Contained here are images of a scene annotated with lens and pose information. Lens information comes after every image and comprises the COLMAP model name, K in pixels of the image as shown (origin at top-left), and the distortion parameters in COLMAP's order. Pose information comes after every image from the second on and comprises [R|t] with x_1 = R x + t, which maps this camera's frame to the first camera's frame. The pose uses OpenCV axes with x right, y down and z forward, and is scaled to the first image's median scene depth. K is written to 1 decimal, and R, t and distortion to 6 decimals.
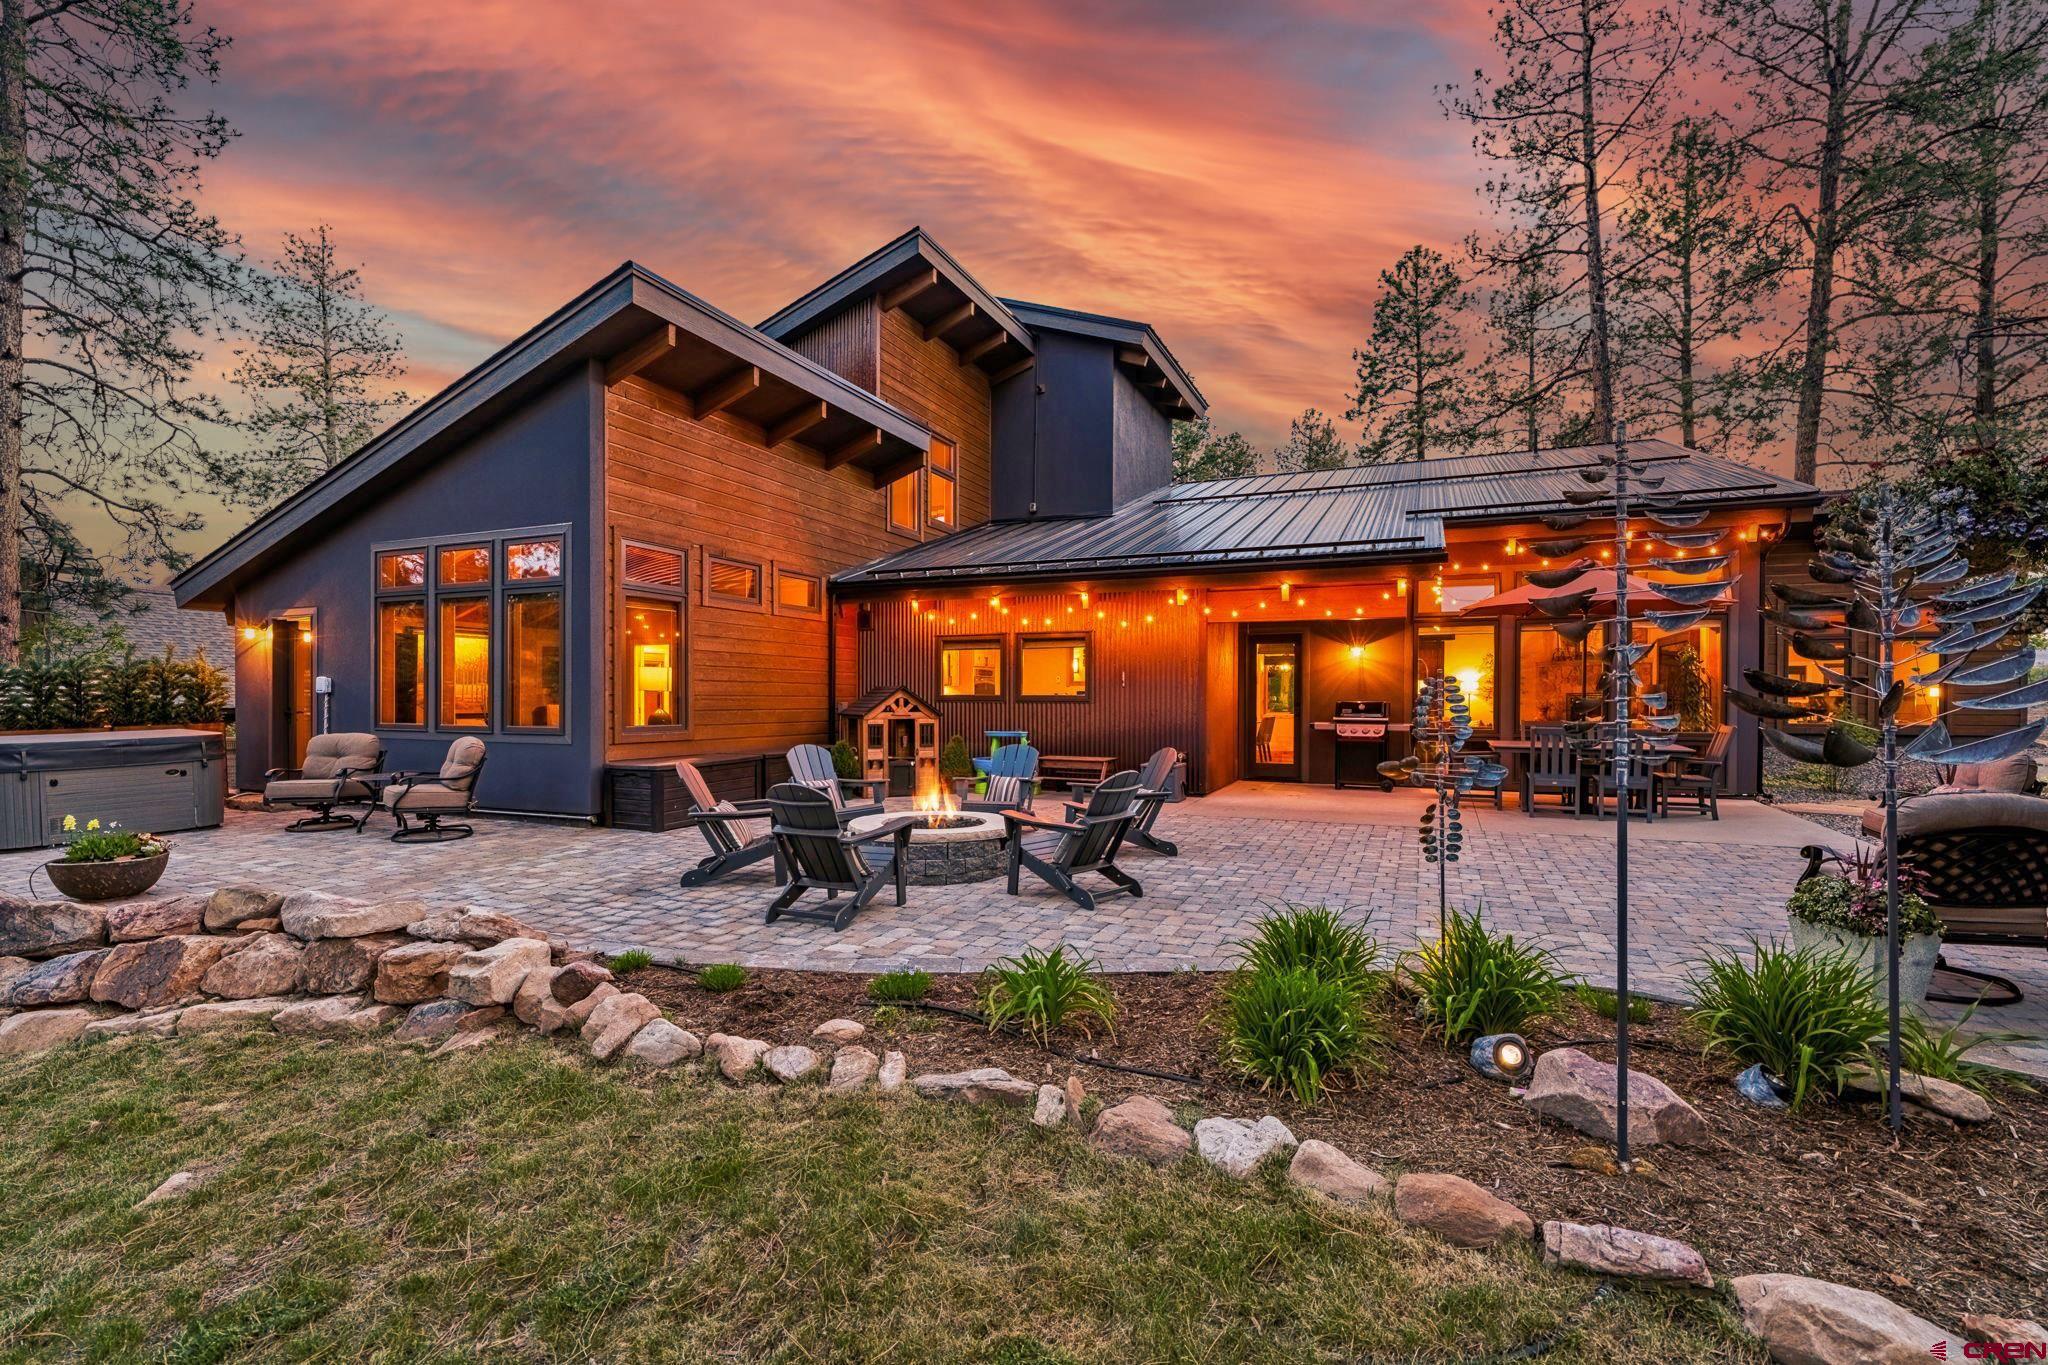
lens RADIAL K [[923.9, 0, 1020.0], [0, 923.9, 697.5], [0, 0, 1]] dist [0.001315, 0.000158]
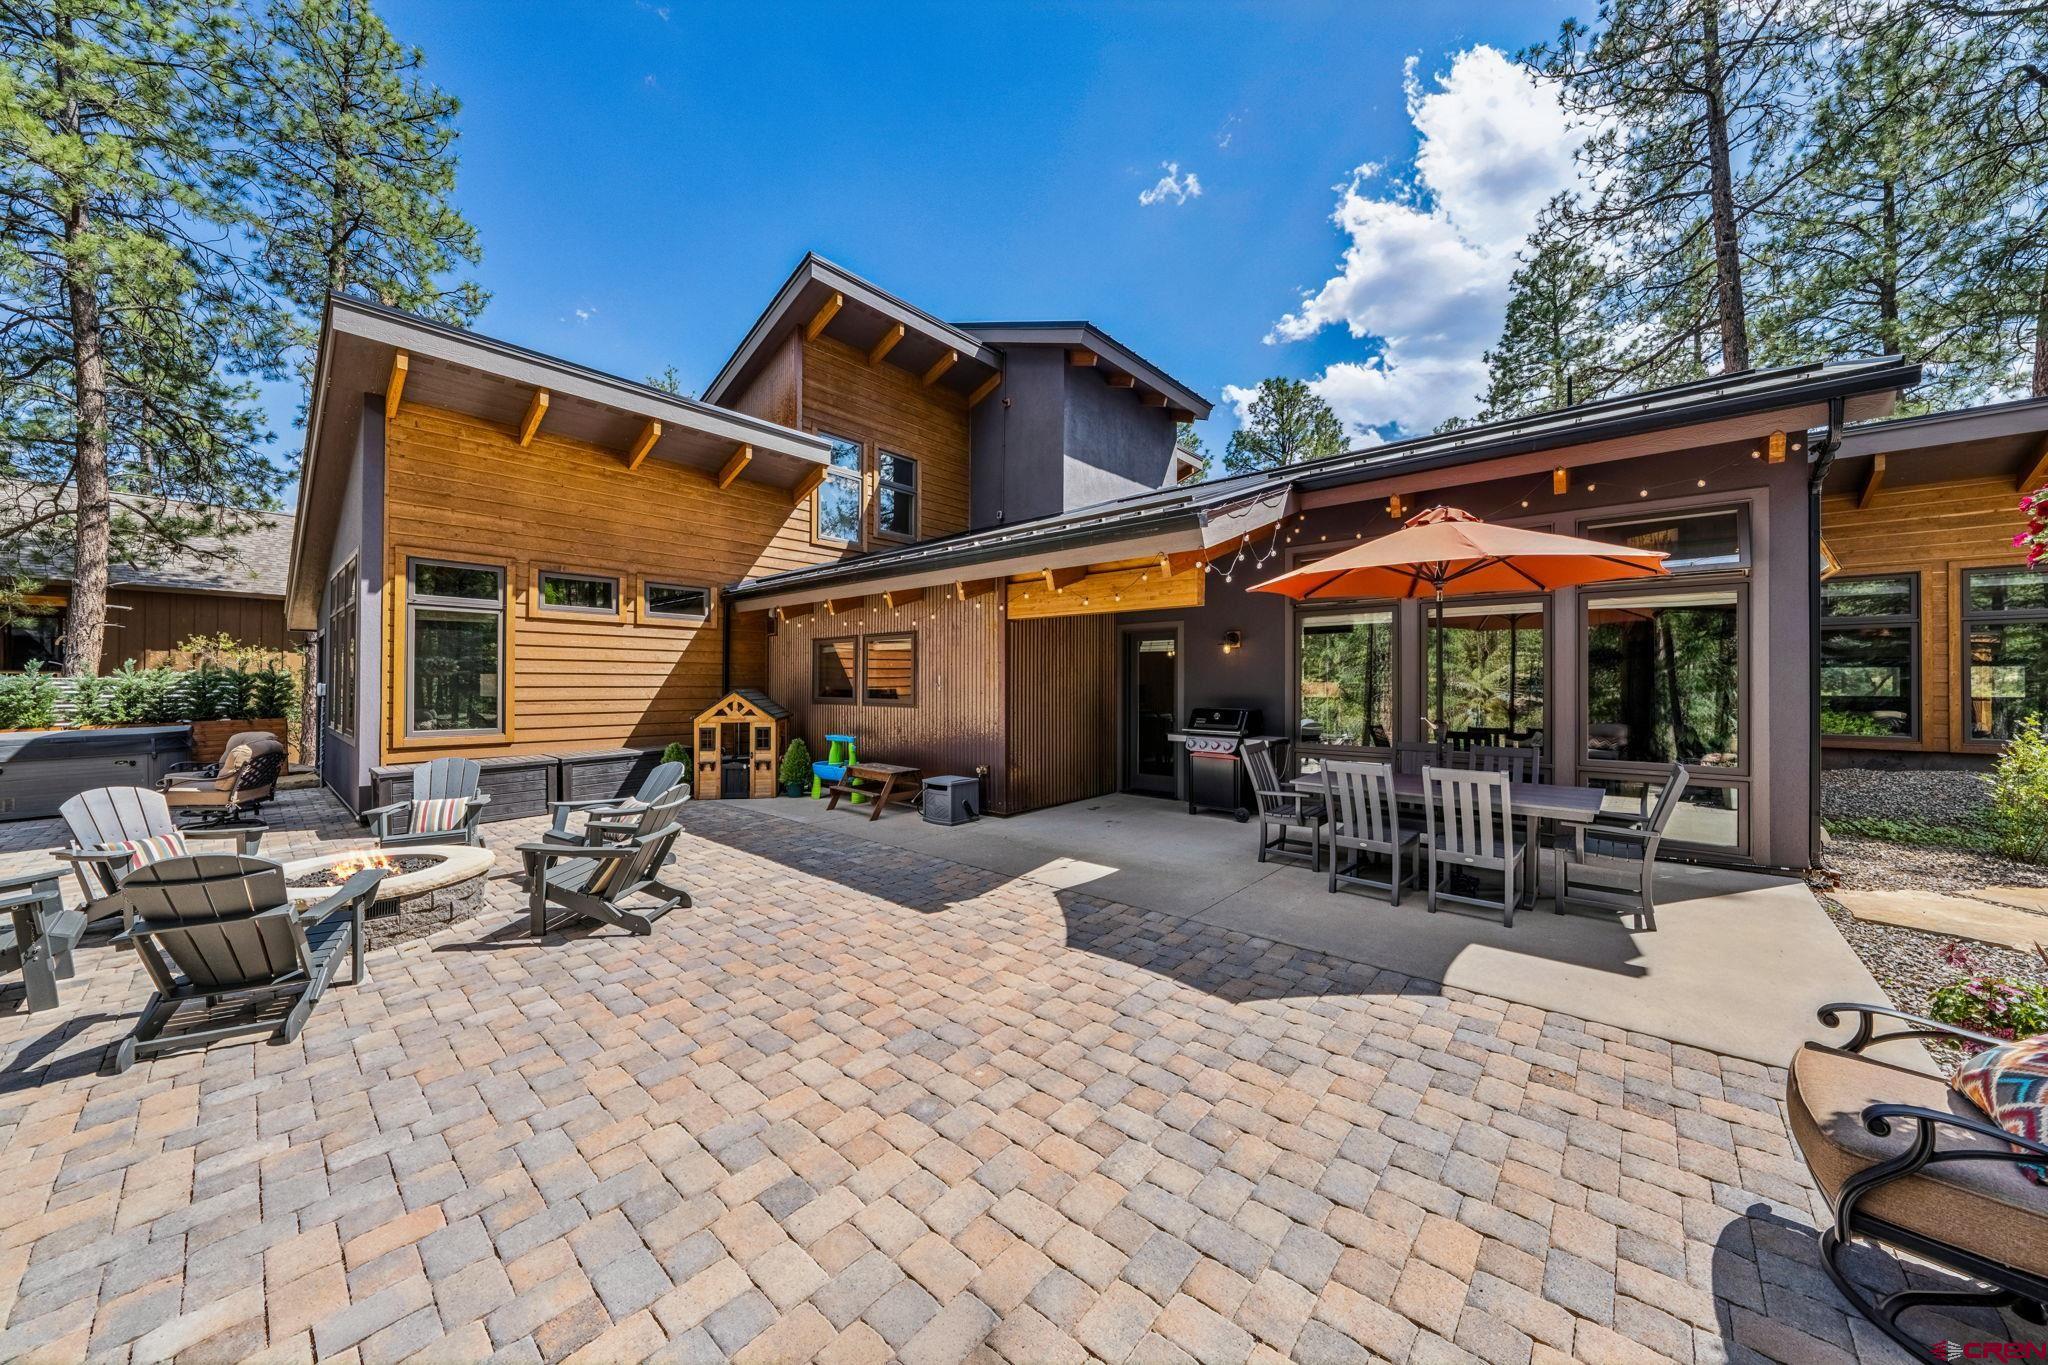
lens RADIAL K [[701.2, 0, 1028.1], [0, 701.2, 673.4], [0, 0, 1]] dist [-0.001825, 0.000507]
pose [[0.951877, -0.004440, -0.306447, 0.300318], [0.000200, 0.999904, -0.013864, -0.014549], [0.306480, 0.013135, 0.951787, 0.259103]]
